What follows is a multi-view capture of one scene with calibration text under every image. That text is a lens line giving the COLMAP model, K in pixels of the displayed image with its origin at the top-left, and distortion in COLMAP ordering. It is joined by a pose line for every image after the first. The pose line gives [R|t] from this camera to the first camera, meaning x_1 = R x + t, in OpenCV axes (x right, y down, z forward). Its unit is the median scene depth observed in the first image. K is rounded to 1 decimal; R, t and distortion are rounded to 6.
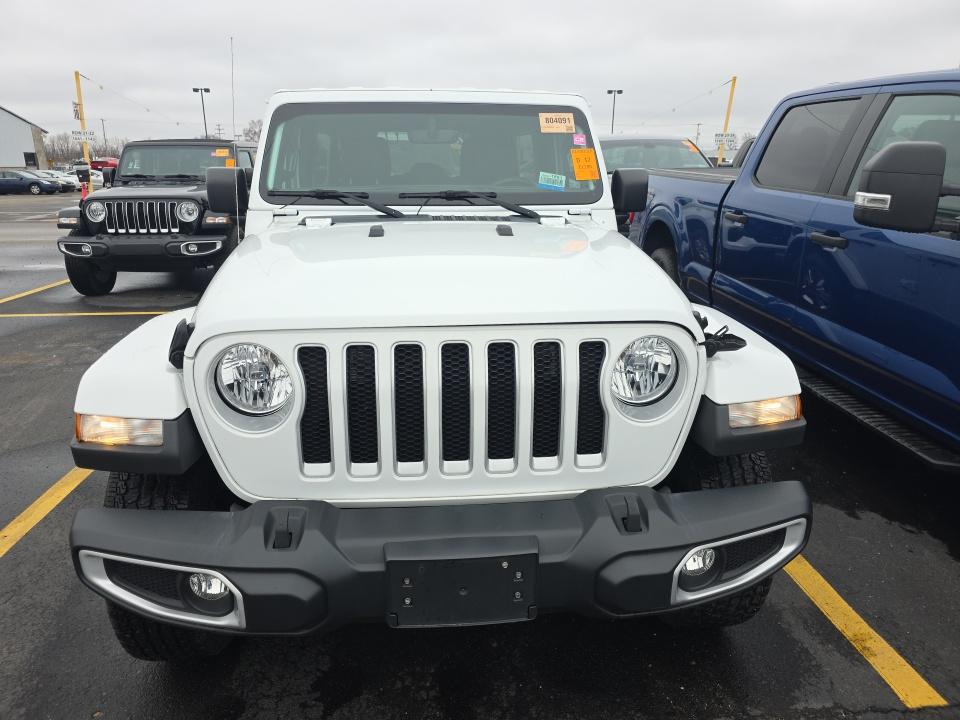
lens RADIAL K [[642.6, 0, 464.8], [0, 642.6, 346.6], [0, 0, 1]] dist [0.048995, -0.040708]
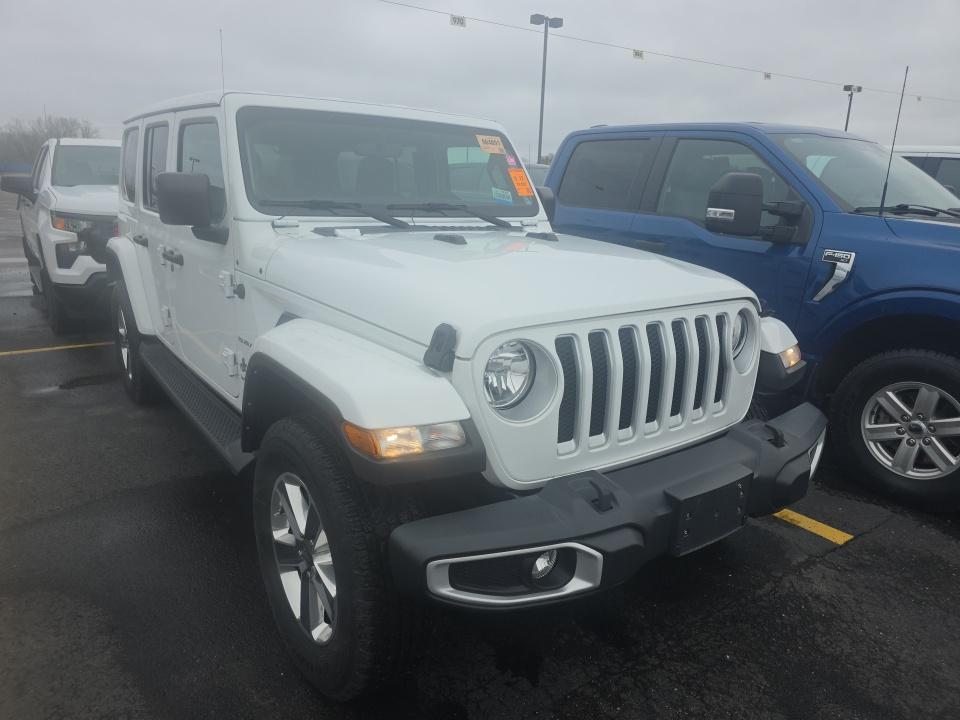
lens RADIAL K [[646.8, 0, 458.9], [0, 646.8, 358.3], [0, 0, 1]] dist [0.080956, -0.083766]
pose [[0.860397, -0.104820, 0.498729, -0.617781], [0.111632, 0.993617, 0.016249, -0.001250], [-0.497248, 0.041693, 0.866606, 0.072389]]
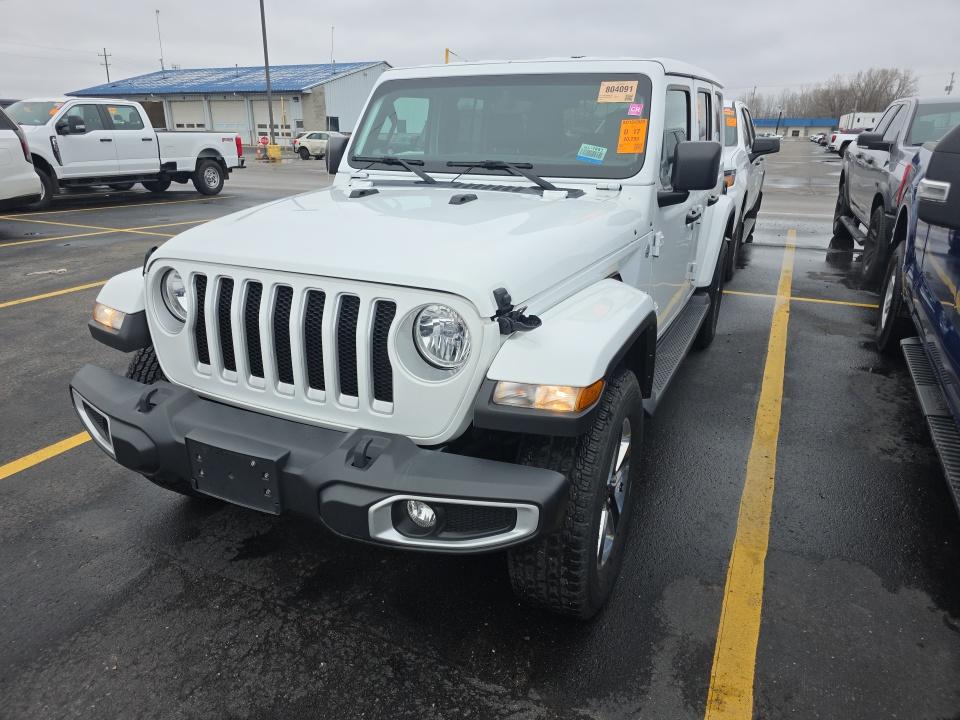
lens RADIAL K [[642.6, 0, 464.8], [0, 642.6, 346.6], [0, 0, 1]] dist [0.048995, -0.040708]
pose [[0.863537, 0.166106, -0.476143, 0.563937], [-0.143058, 0.986096, 0.084555, -0.028257], [0.483568, -0.004901, 0.875293, 0.060715]]
